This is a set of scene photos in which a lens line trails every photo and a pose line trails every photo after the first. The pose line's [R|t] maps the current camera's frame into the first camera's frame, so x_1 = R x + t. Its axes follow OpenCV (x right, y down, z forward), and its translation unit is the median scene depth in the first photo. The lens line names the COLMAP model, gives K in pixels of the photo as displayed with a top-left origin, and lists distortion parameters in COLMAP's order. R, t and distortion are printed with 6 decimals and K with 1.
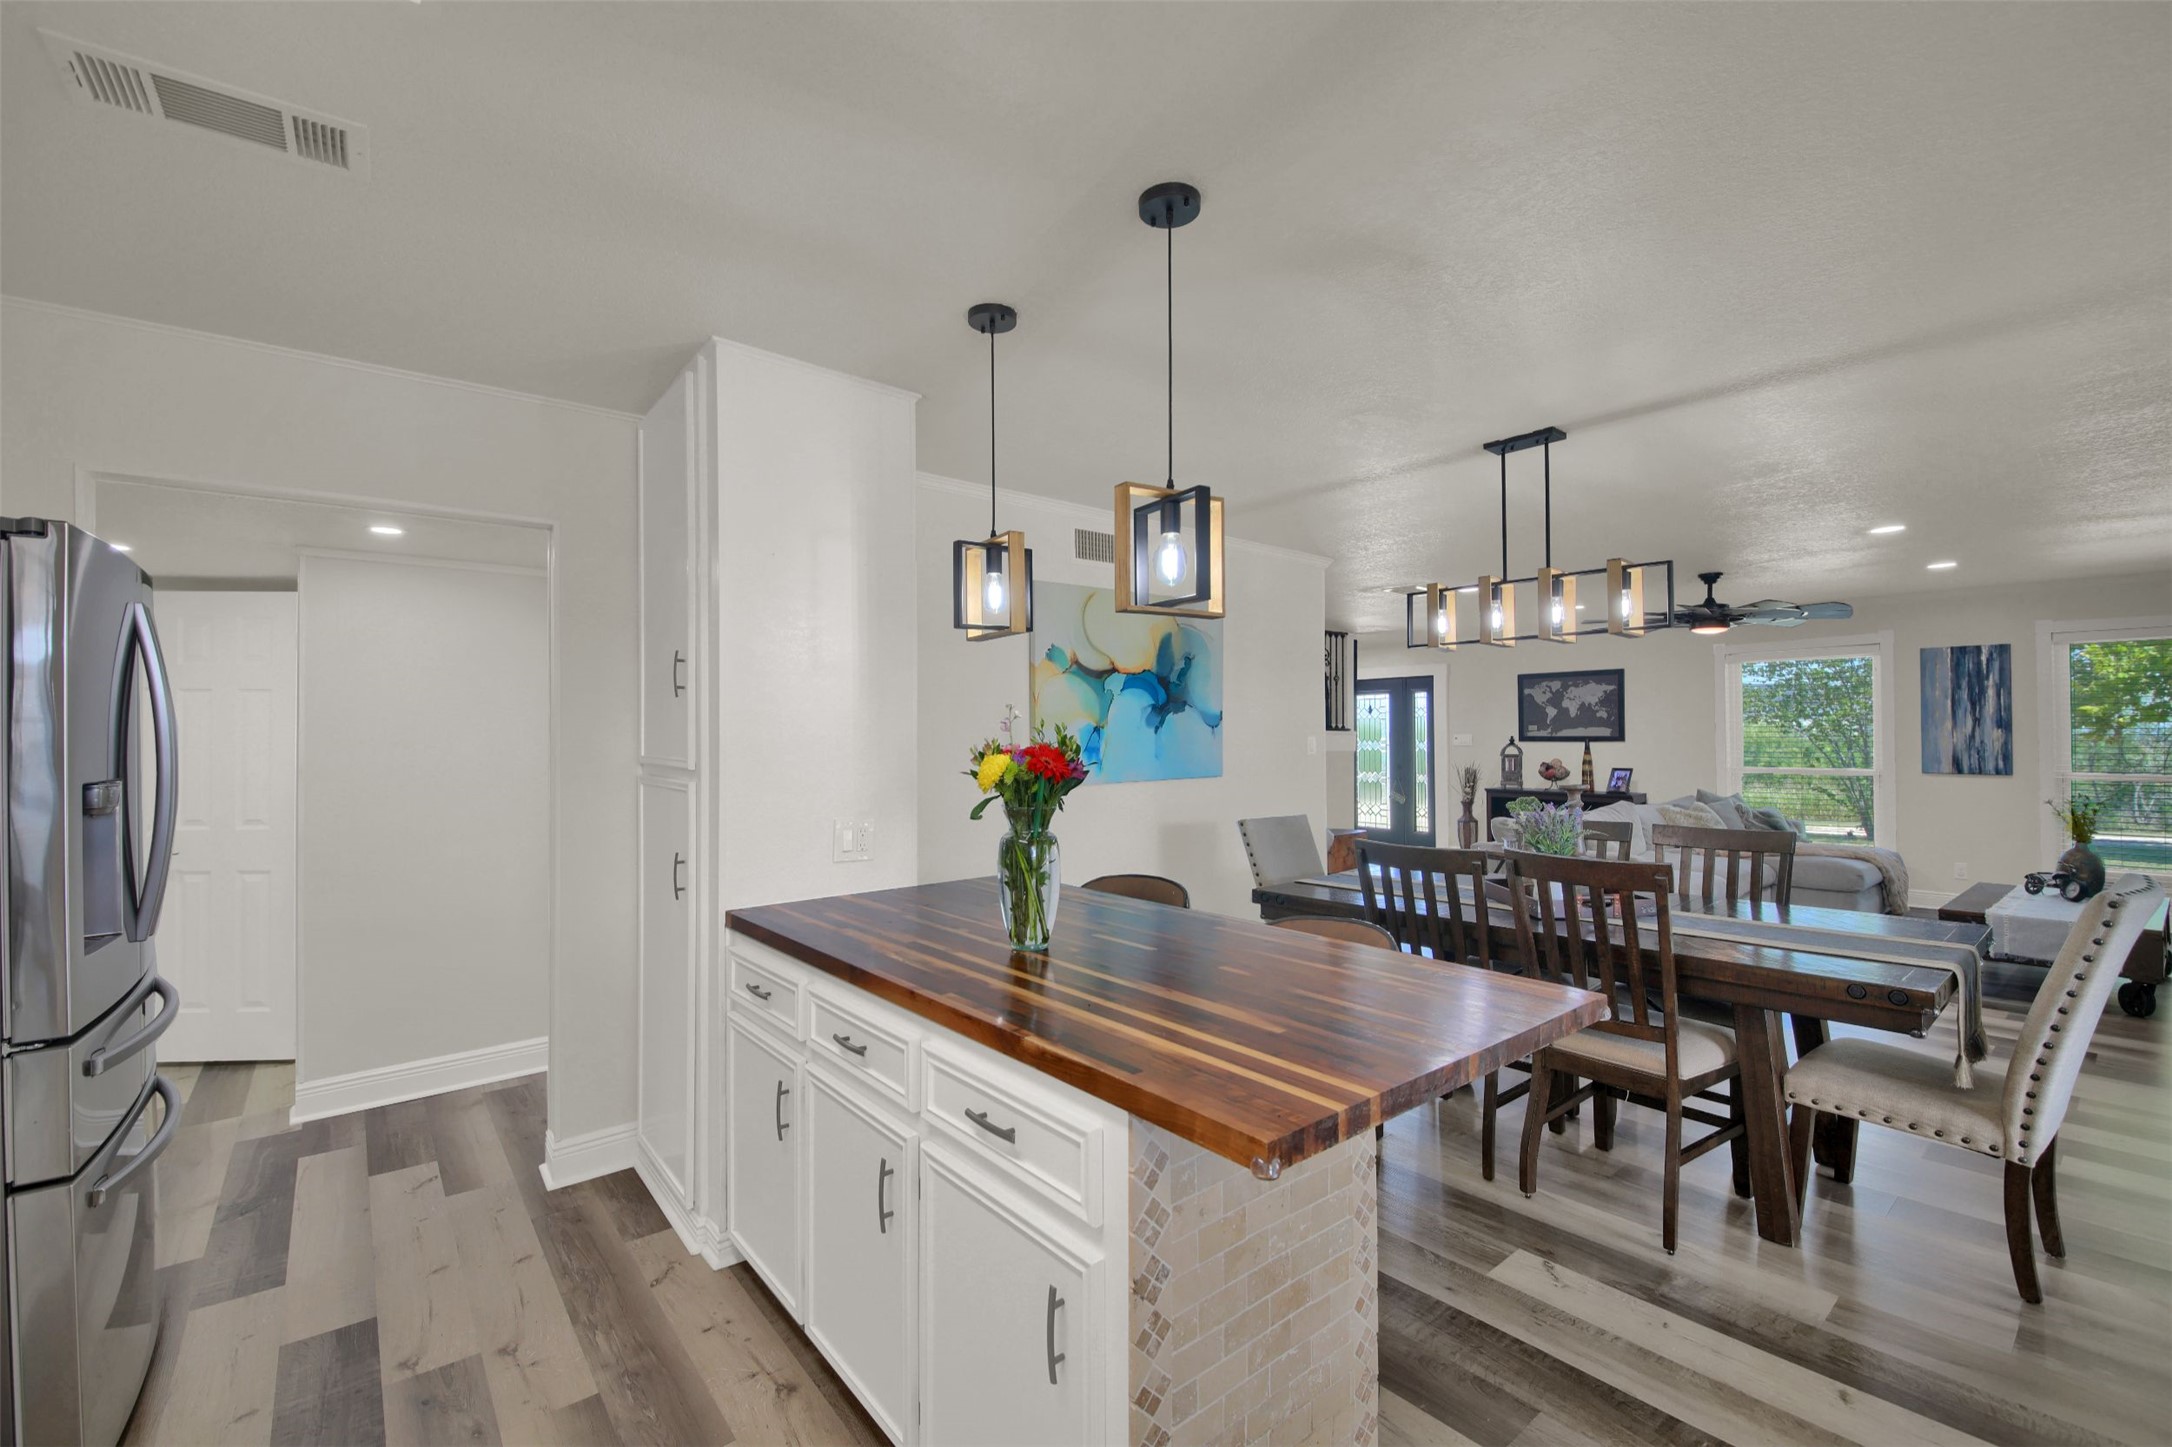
lens RADIAL K [[944.2, 0, 1004.4], [0, 944.2, 726.2], [0, 0, 1]] dist [-0.024696, -0.002810]
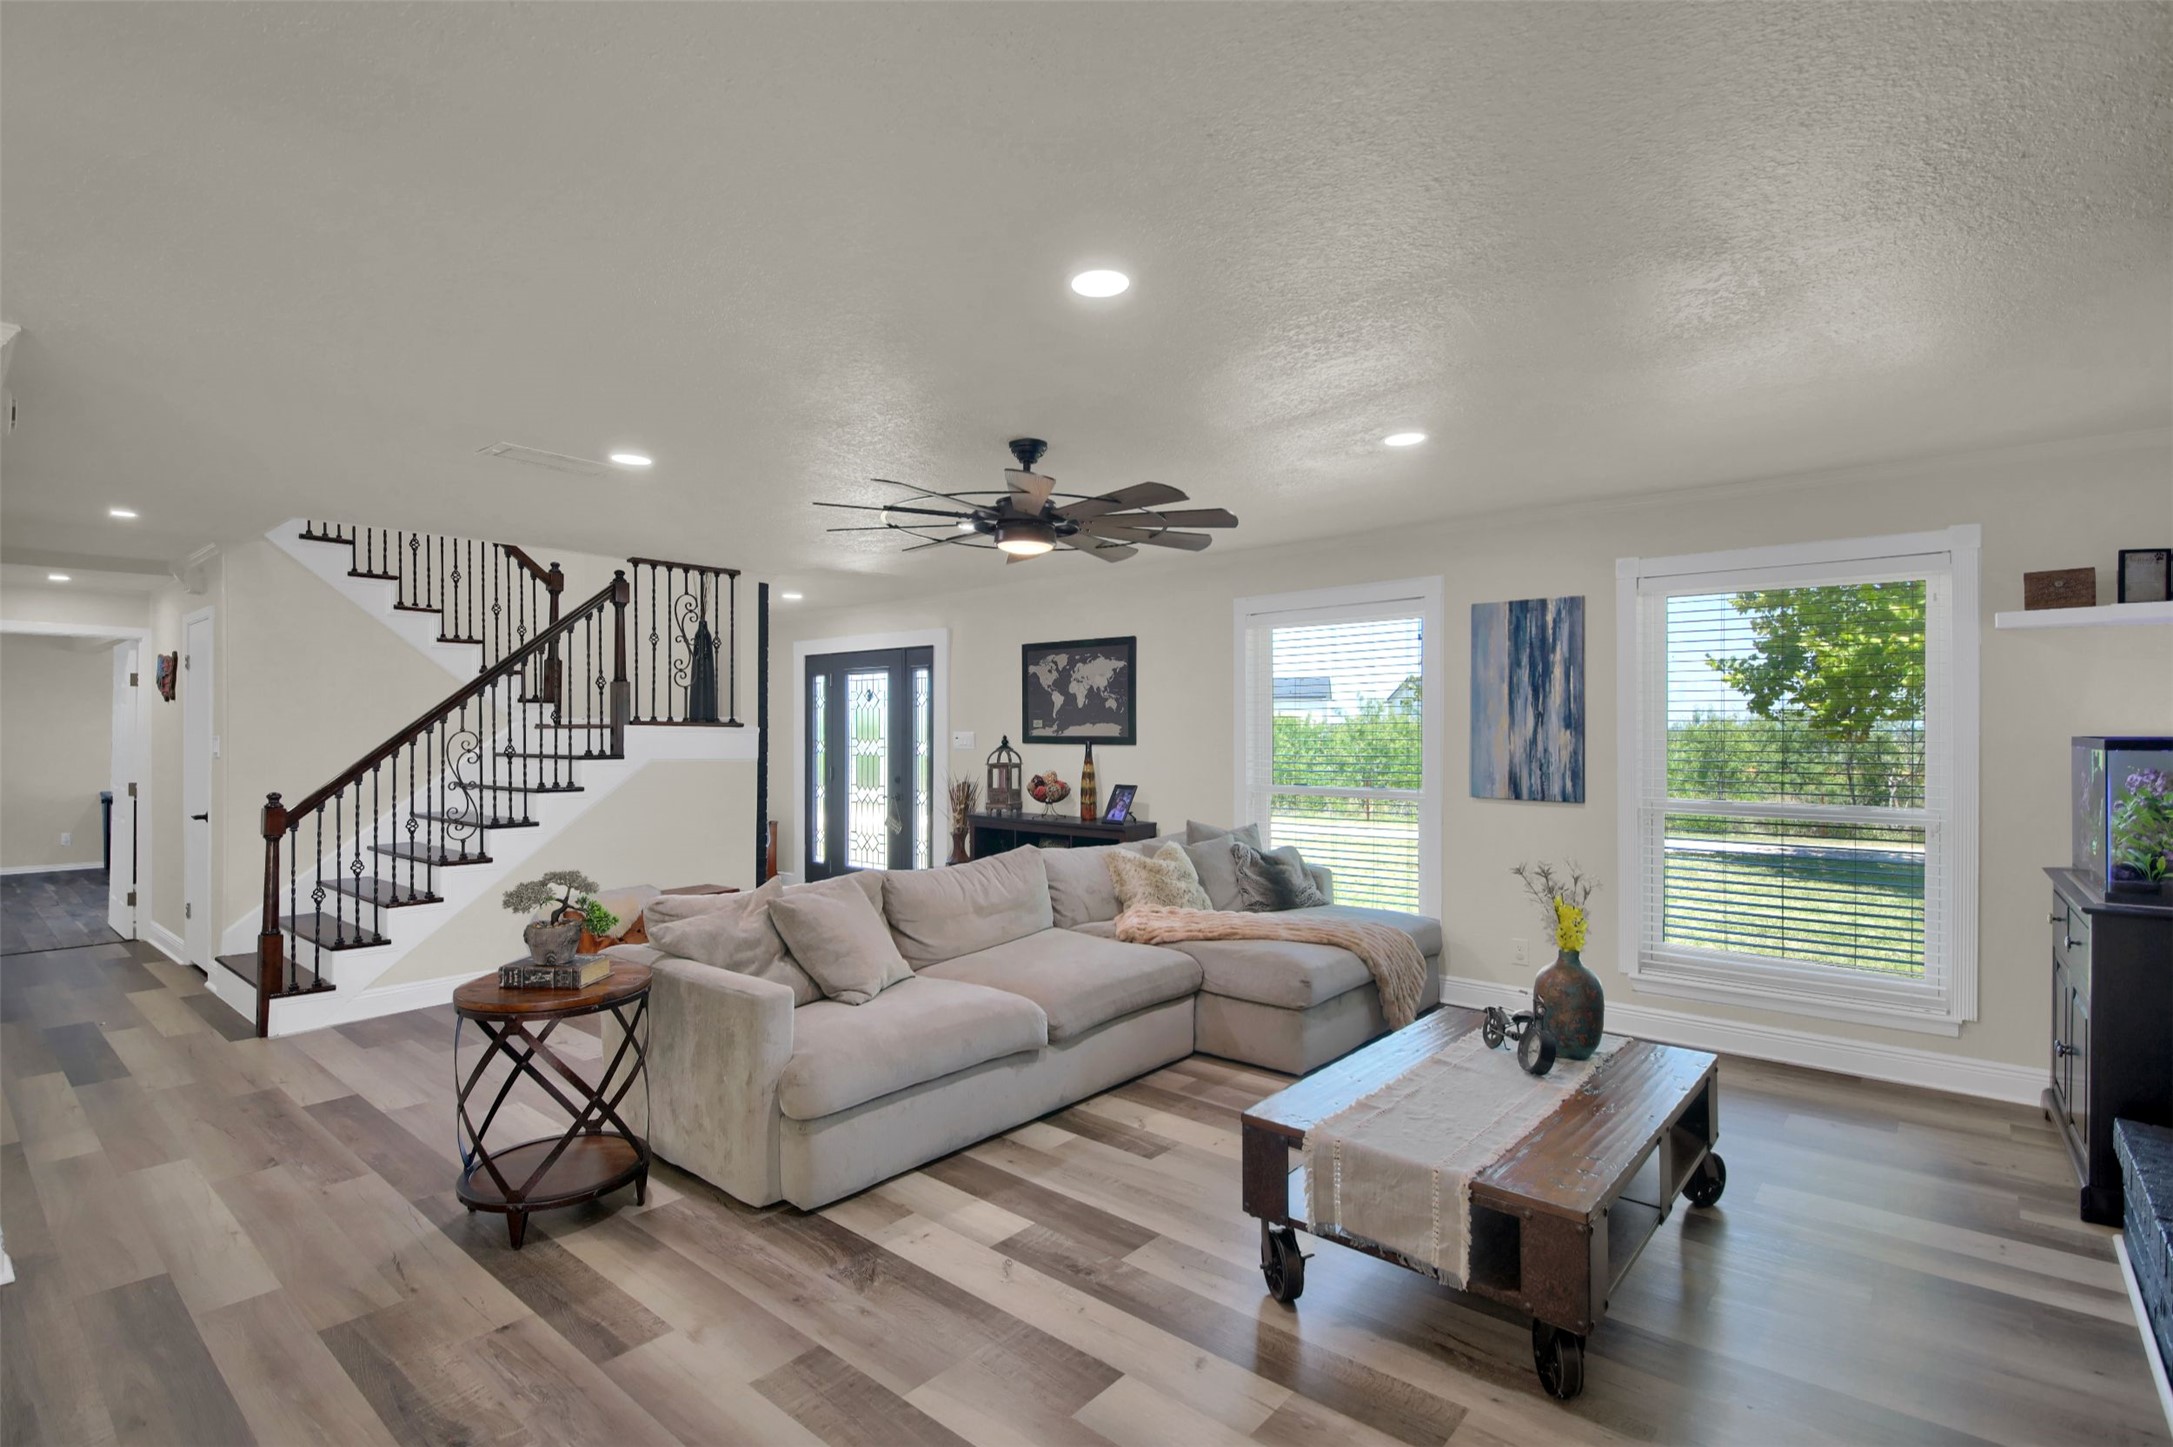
lens RADIAL K [[1026.2, 0, 1091.0], [0, 1026.2, 729.9], [0, 0, 1]] dist [0.016805, -0.000416]
pose [[0.978070, 0.007371, 0.208145, 0.472505], [-0.009339, 0.999921, 0.008472, -0.000188], [-0.208066, -0.010230, 0.978061, 0.282894]]
